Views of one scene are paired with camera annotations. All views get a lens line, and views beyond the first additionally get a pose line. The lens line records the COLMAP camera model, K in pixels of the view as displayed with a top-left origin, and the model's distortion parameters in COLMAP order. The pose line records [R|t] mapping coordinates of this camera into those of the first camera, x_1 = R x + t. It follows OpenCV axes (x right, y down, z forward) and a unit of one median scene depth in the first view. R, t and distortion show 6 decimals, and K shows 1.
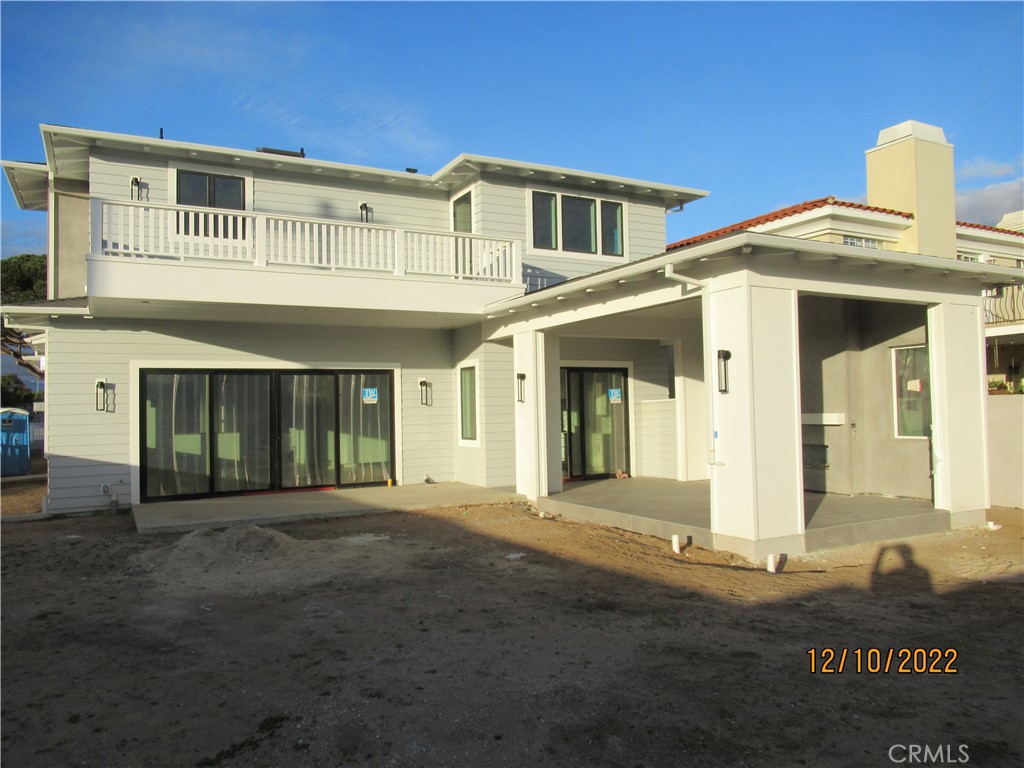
lens RADIAL K [[764.7, 0, 512.6], [0, 764.7, 386.6], [0, 0, 1]] dist [-0.006951, -0.008676]
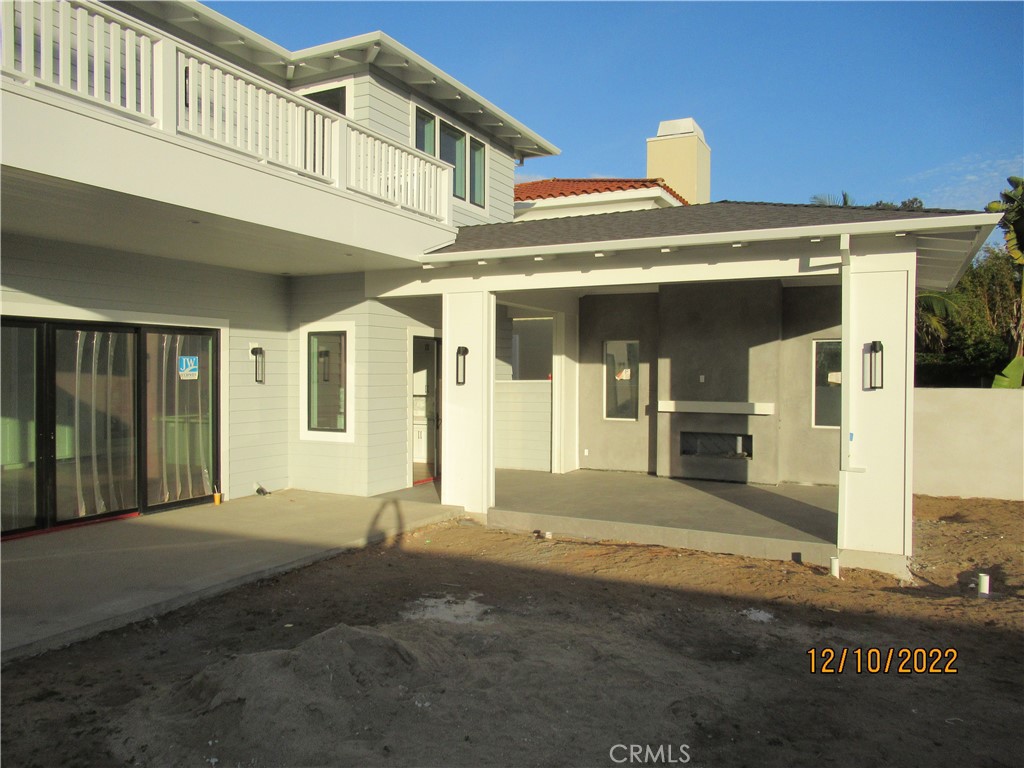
lens RADIAL K [[764.7, 0, 510.6], [0, 764.7, 384.4], [0, 0, 1]] dist [-0.006951, -0.008676]
pose [[0.819527, 0.015191, 0.572840, -0.334724], [-0.040151, 0.998714, 0.030957, -0.004840], [-0.571633, -0.048370, 0.819083, 0.309086]]
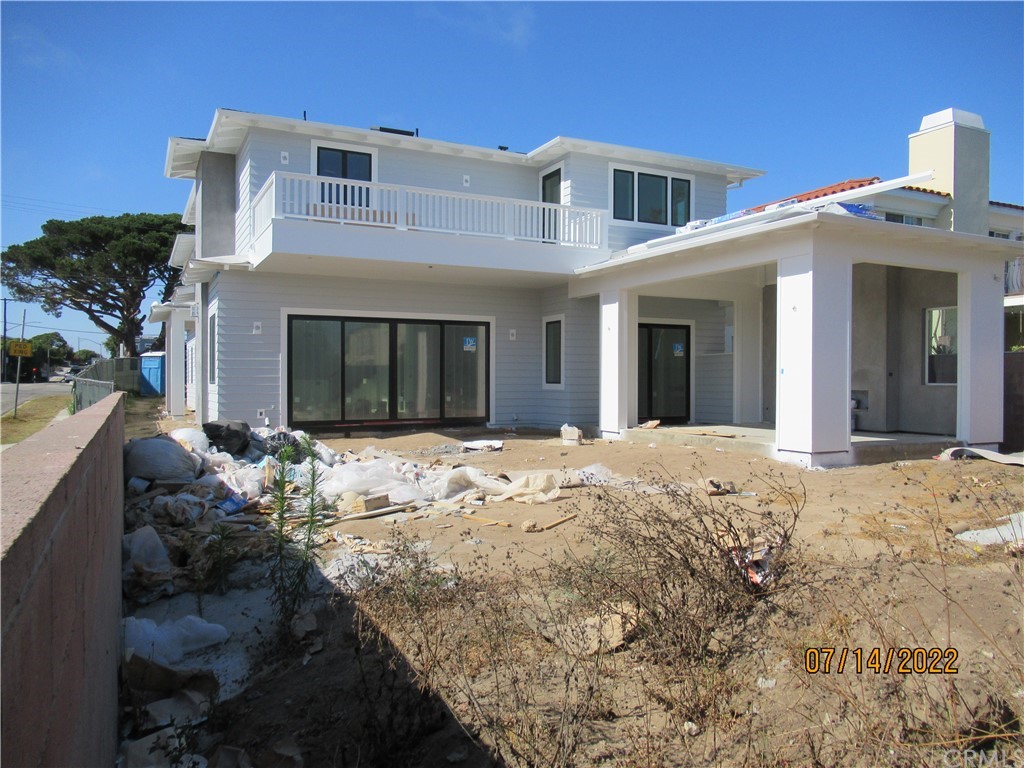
lens RADIAL K [[760.2, 0, 513.9], [0, 760.2, 378.4], [0, 0, 1]] dist [0.008245, 0.004054]
pose [[0.999329, 0.026669, -0.025102, -0.089446], [-0.025703, 0.998945, 0.038054, 0.019455], [0.026091, -0.037384, 0.998960, -0.165517]]
